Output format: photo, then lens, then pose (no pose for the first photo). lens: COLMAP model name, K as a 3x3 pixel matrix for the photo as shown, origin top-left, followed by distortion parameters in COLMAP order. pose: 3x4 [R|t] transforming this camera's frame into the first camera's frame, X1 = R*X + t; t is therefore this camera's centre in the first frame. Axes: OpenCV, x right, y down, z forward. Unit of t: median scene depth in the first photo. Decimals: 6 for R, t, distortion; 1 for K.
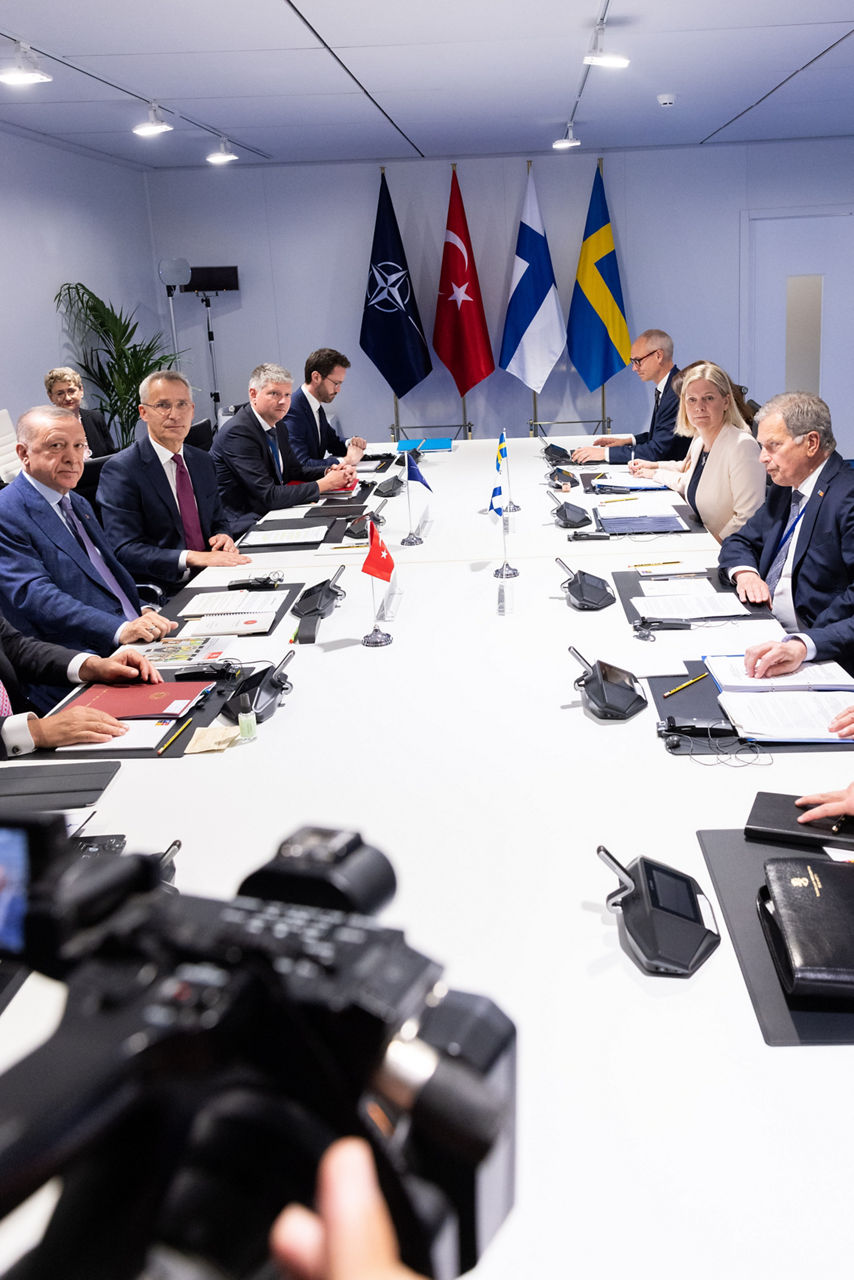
lens RADIAL K [[1085.5, 0, 502.9], [0, 1085.5, 533.3], [0, 0, 1]] dist [0.024021, -0.009002]
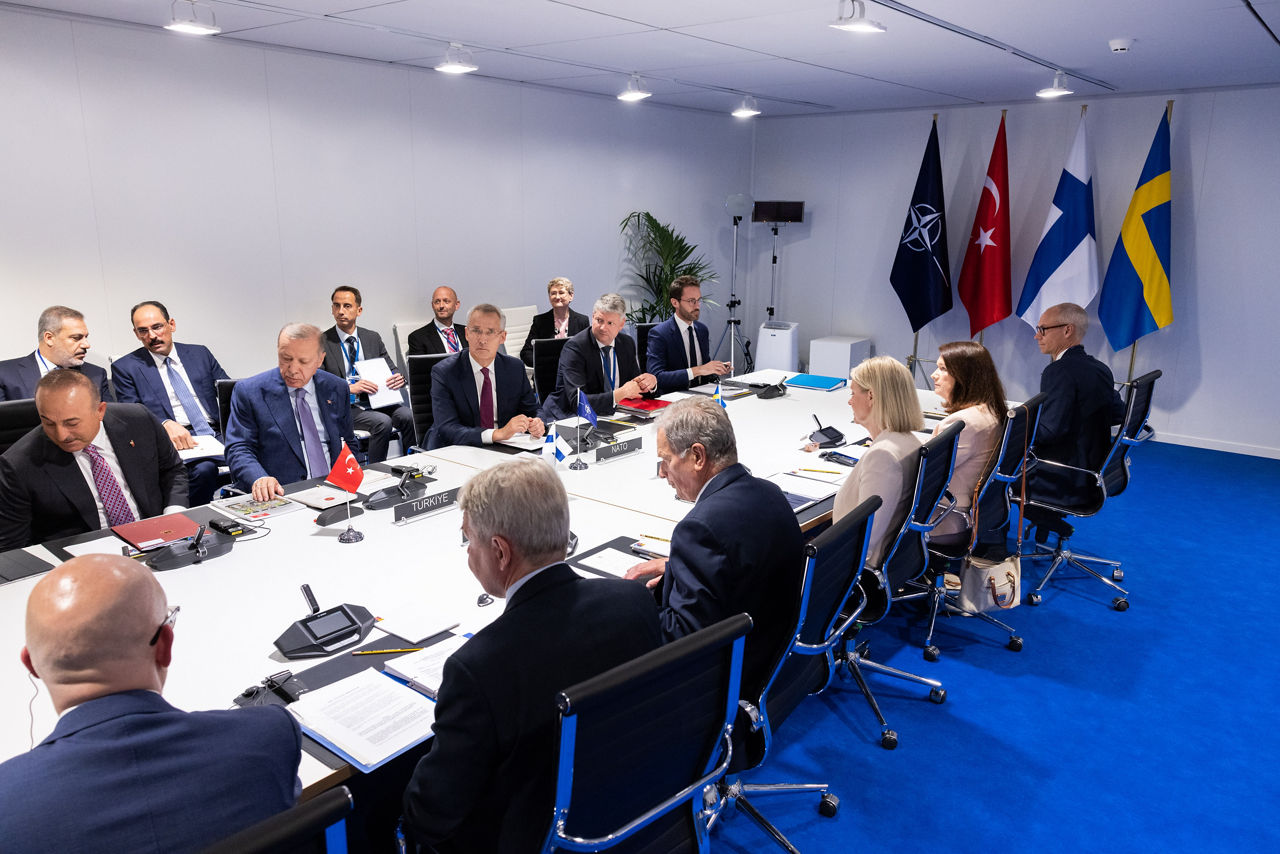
lens RADIAL K [[919.6, 0, 640.0], [0, 919.6, 427.0], [0, 0, 1]] dist [0.031162, -0.004308]
pose [[0.784307, 0.191035, -0.590227, 0.290384], [-0.180160, 0.980543, 0.077966, -0.064800], [0.593637, 0.045186, 0.803463, 0.136841]]
